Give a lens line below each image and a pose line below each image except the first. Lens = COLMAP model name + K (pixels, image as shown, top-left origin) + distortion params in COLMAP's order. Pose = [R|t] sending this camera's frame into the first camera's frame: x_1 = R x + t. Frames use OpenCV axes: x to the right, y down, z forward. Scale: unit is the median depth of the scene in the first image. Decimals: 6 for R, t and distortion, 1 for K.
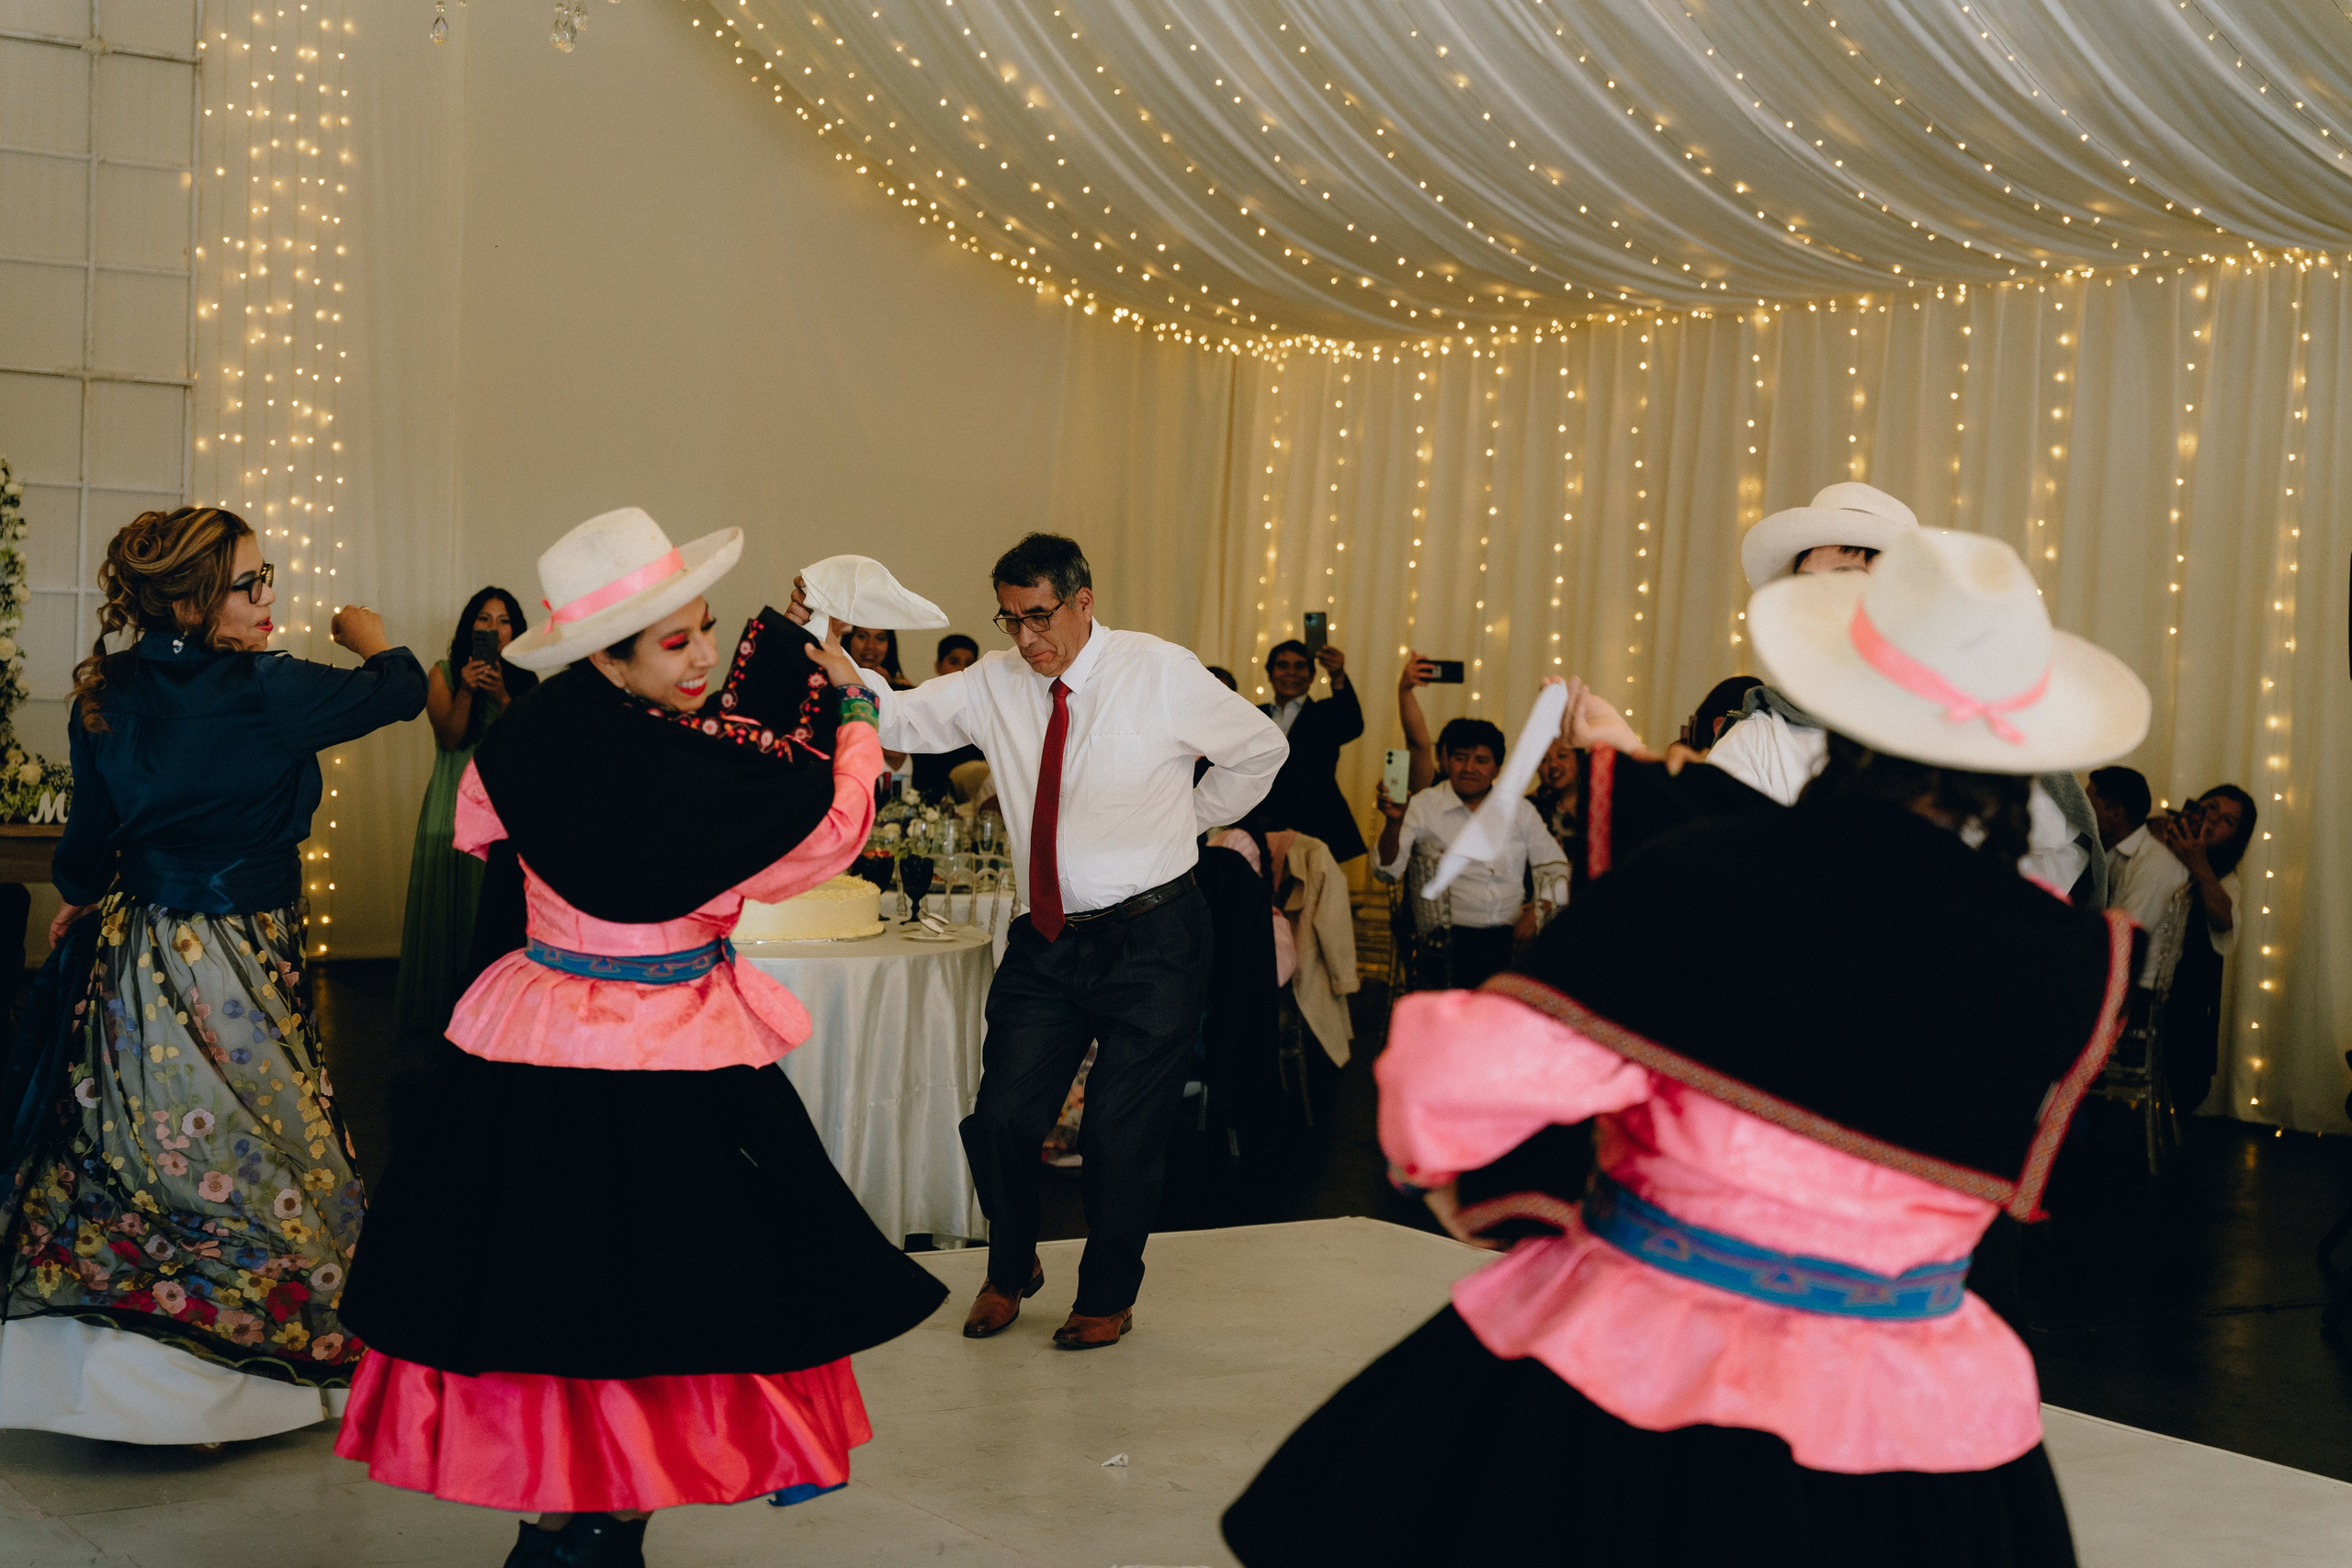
lens RADIAL K [[3584.3, 0, 1144.3], [0, 3584.3, 794.2], [0, 0, 1]] dist [0.055333, 0.000000]
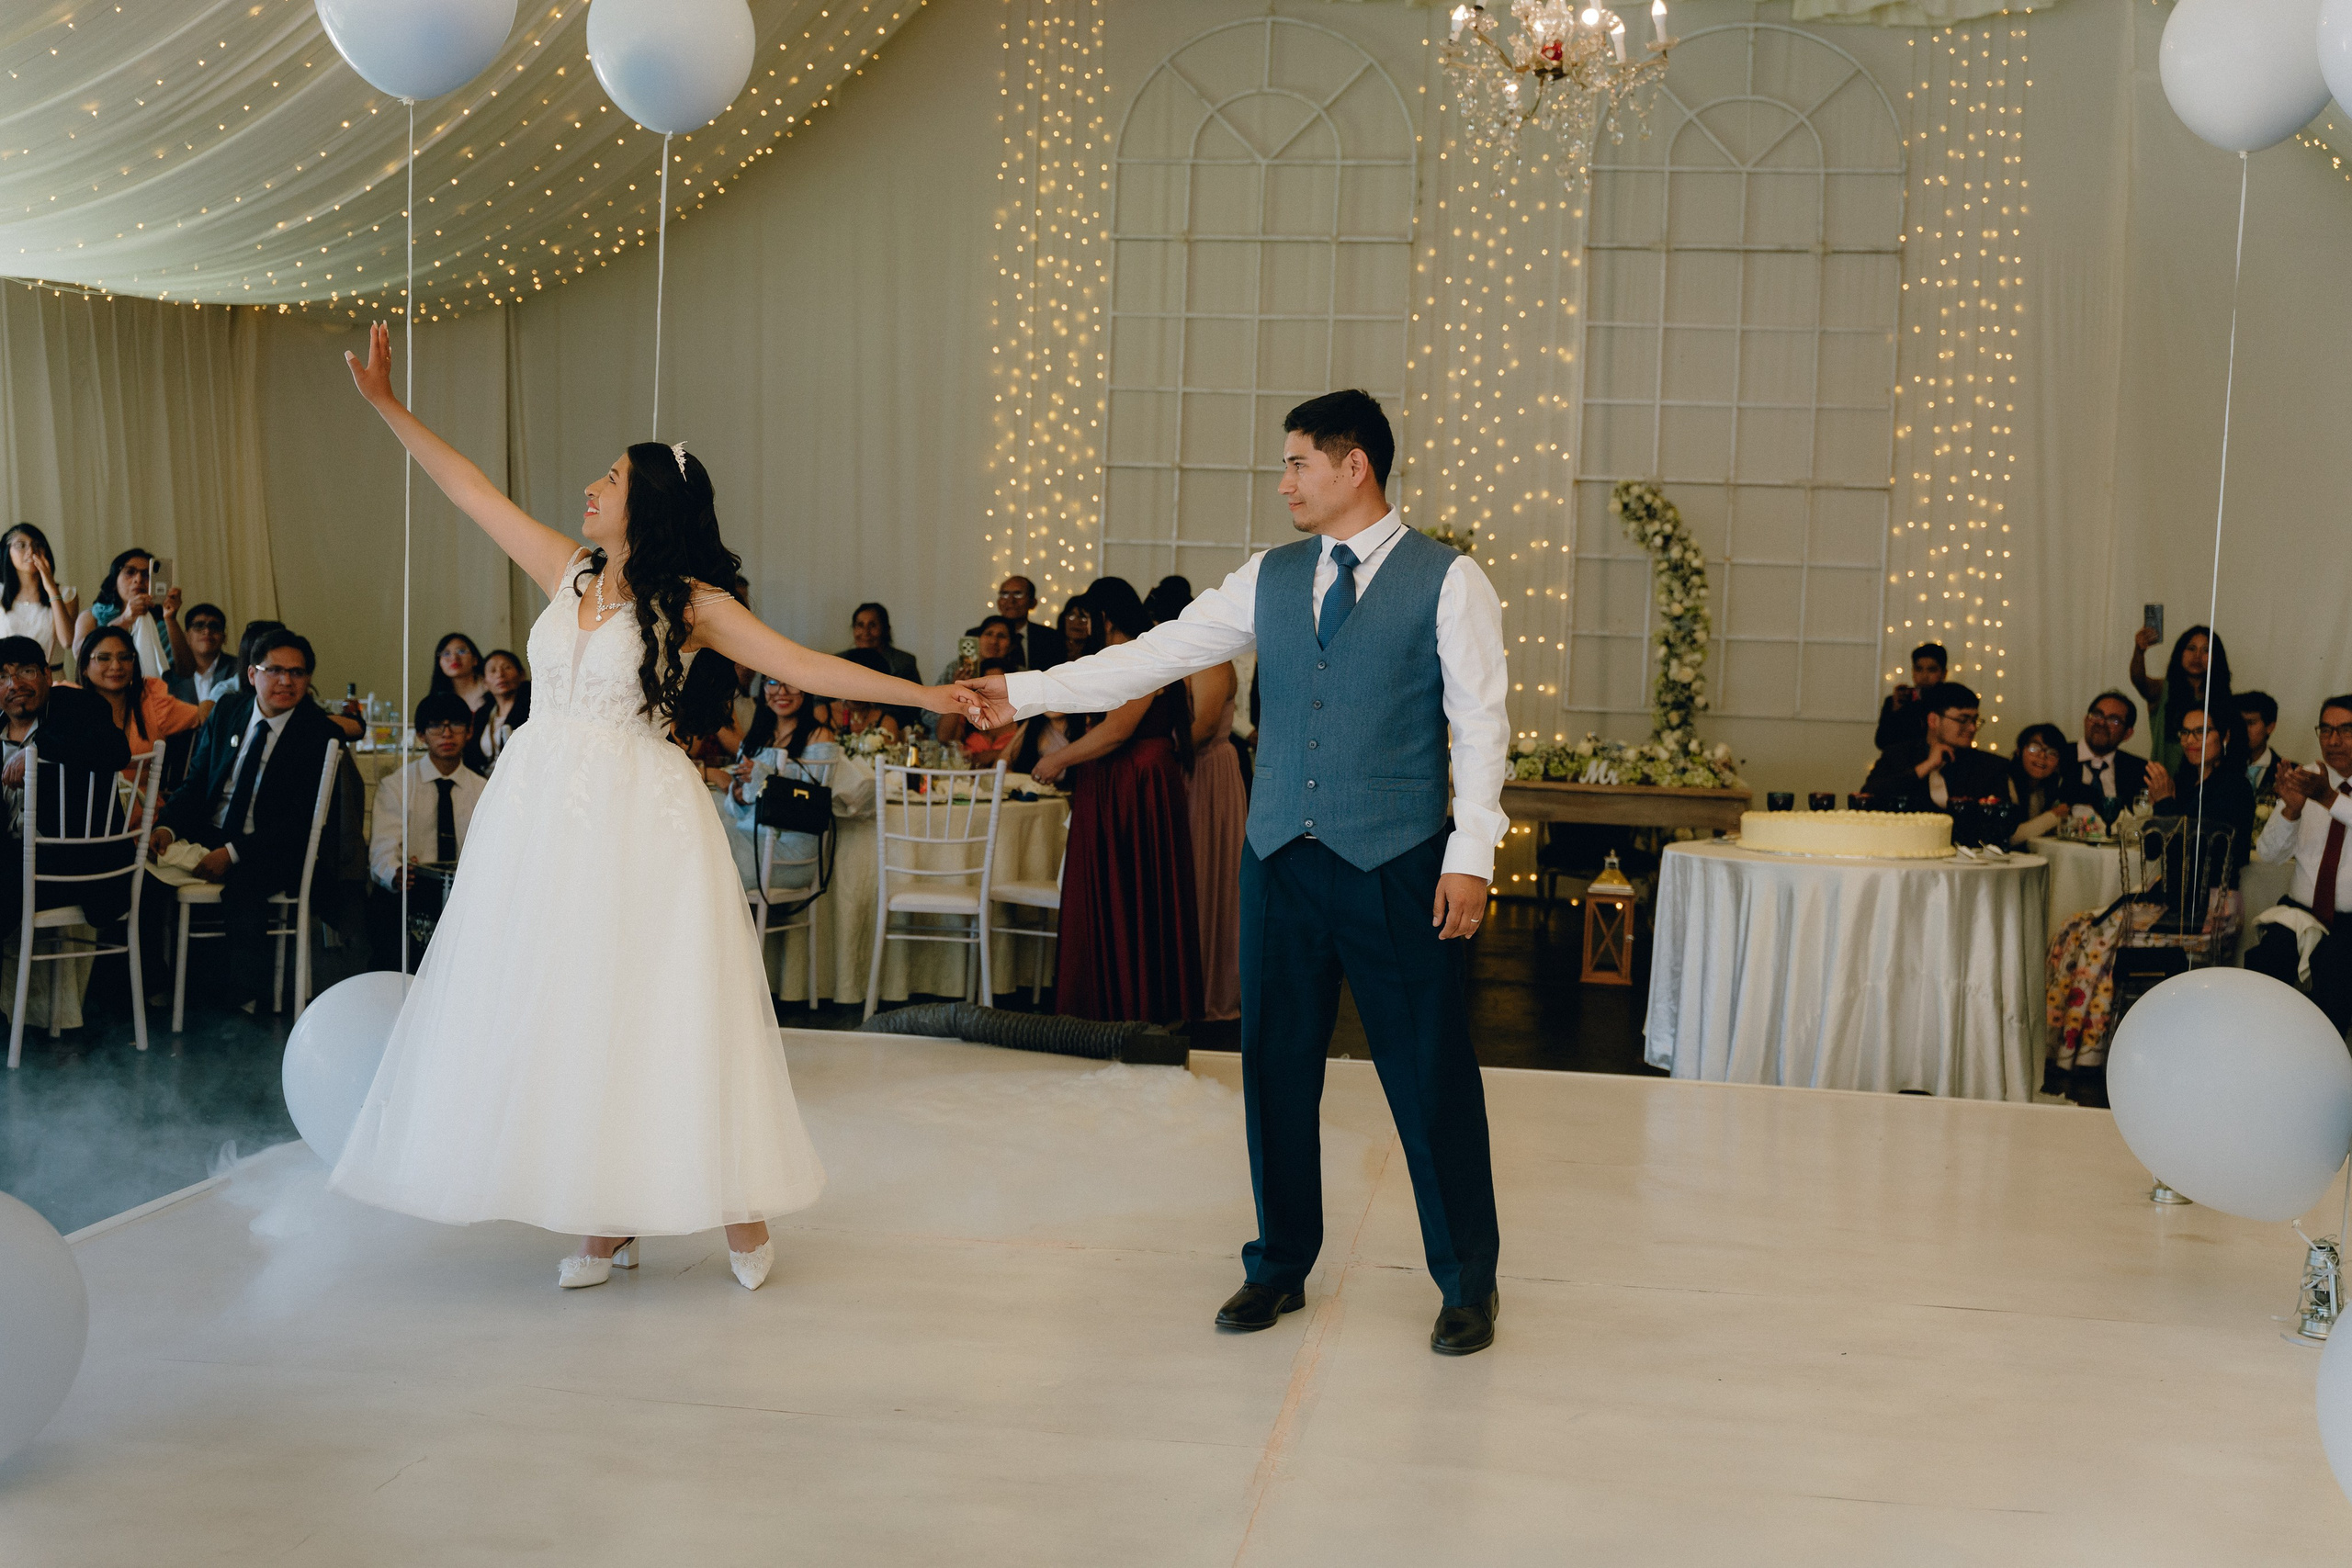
lens RADIAL K [[2709.7, 0, 1160.7], [0, 2709.7, 787.7], [0, 0, 1]] dist [0.022774, 0.000000]
pose [[0.697436, 0.016503, -0.716457, 0.279721], [-0.041366, 0.998995, -0.017257, 0.028447], [0.715452, 0.041672, 0.697418, 0.093369]]
